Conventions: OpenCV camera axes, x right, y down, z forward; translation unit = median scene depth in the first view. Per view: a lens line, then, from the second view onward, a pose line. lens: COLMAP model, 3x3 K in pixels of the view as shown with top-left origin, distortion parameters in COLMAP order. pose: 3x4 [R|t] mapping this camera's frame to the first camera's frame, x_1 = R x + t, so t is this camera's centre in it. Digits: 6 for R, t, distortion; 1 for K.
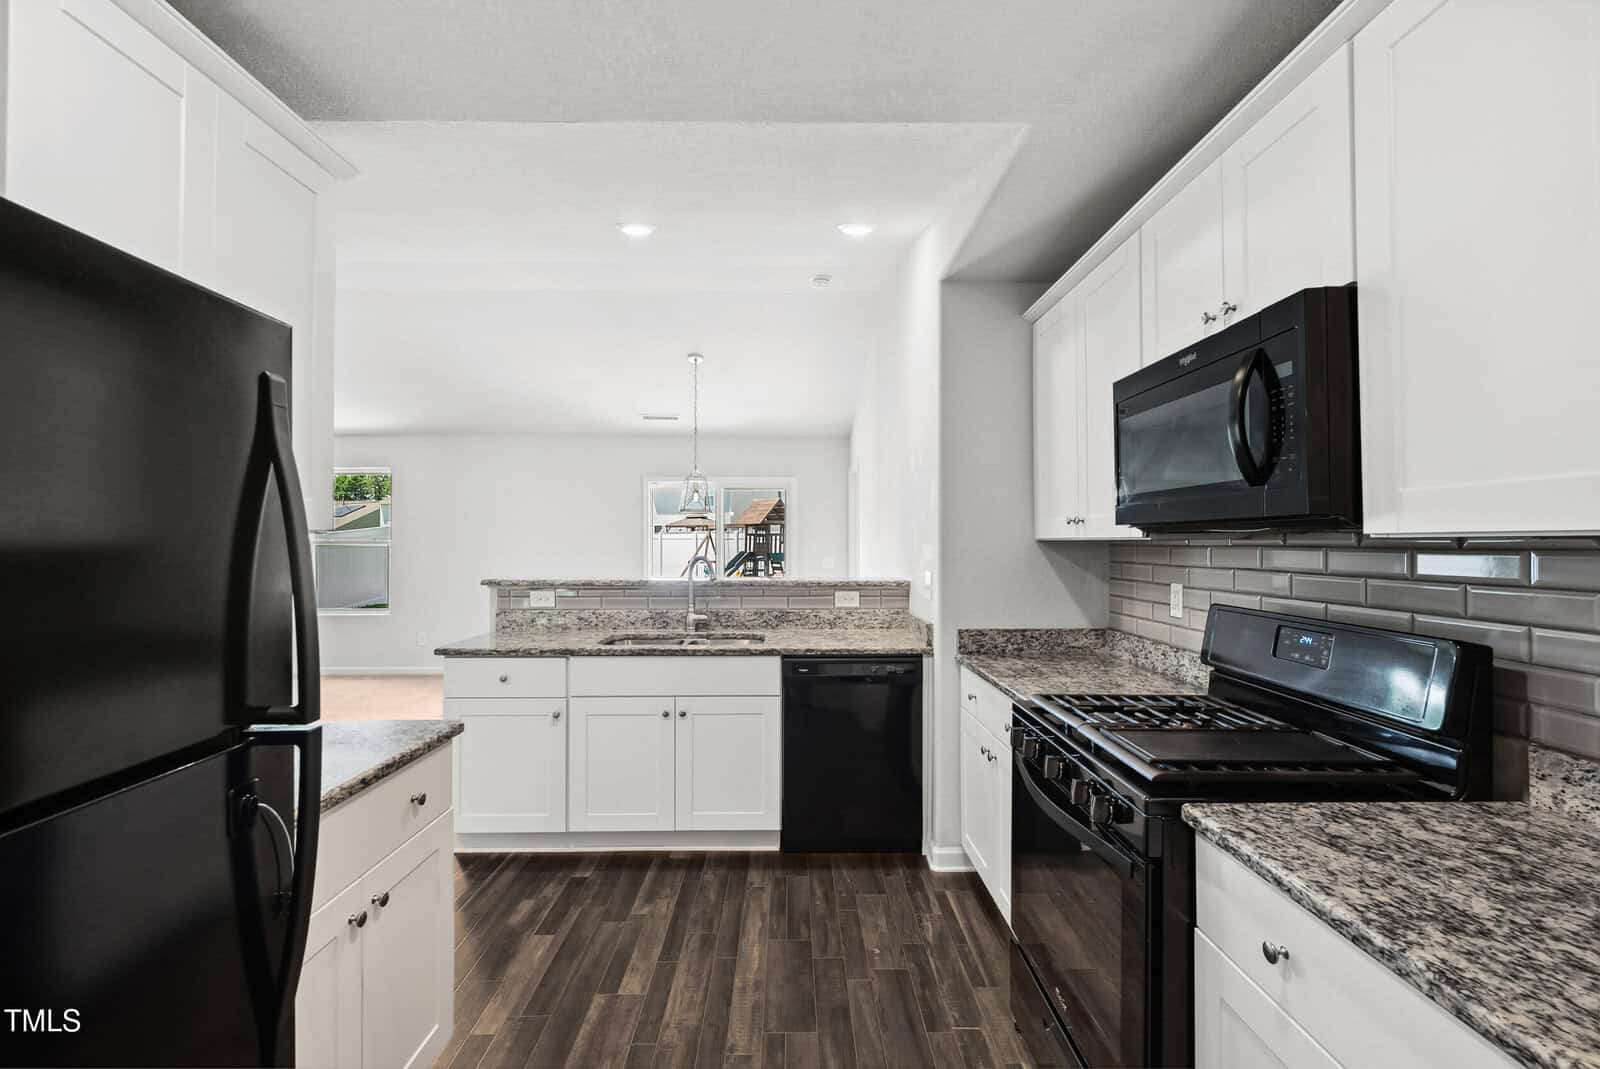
lens RADIAL K [[706.2, 0, 792.8], [0, 706.2, 540.9], [0, 0, 1]] dist [0.007626, -0.000823]
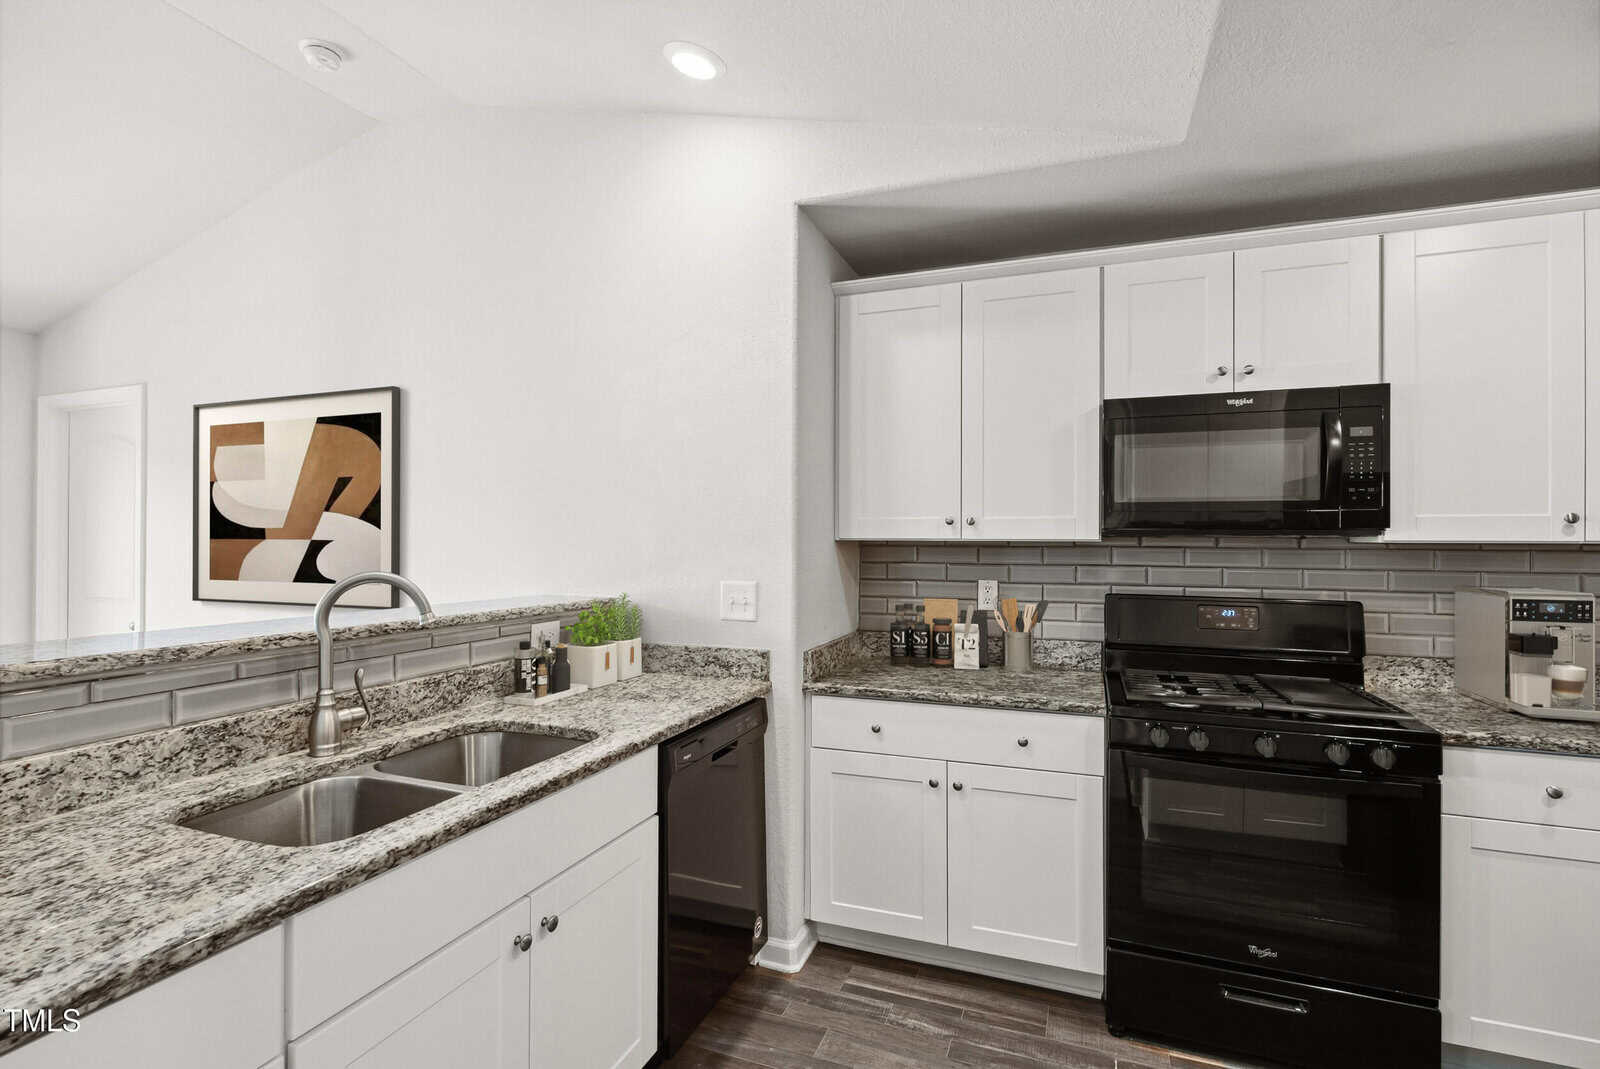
lens RADIAL K [[765.0, 0, 810.0], [0, 765.0, 535.2], [0, 0, 1]] dist [0.000325, -0.000094]
pose [[0.357944, 0.006807, 0.933718, -0.470447], [-0.007264, 0.999963, -0.004505, -0.001646], [-0.933715, -0.005171, 0.357980, 0.572516]]
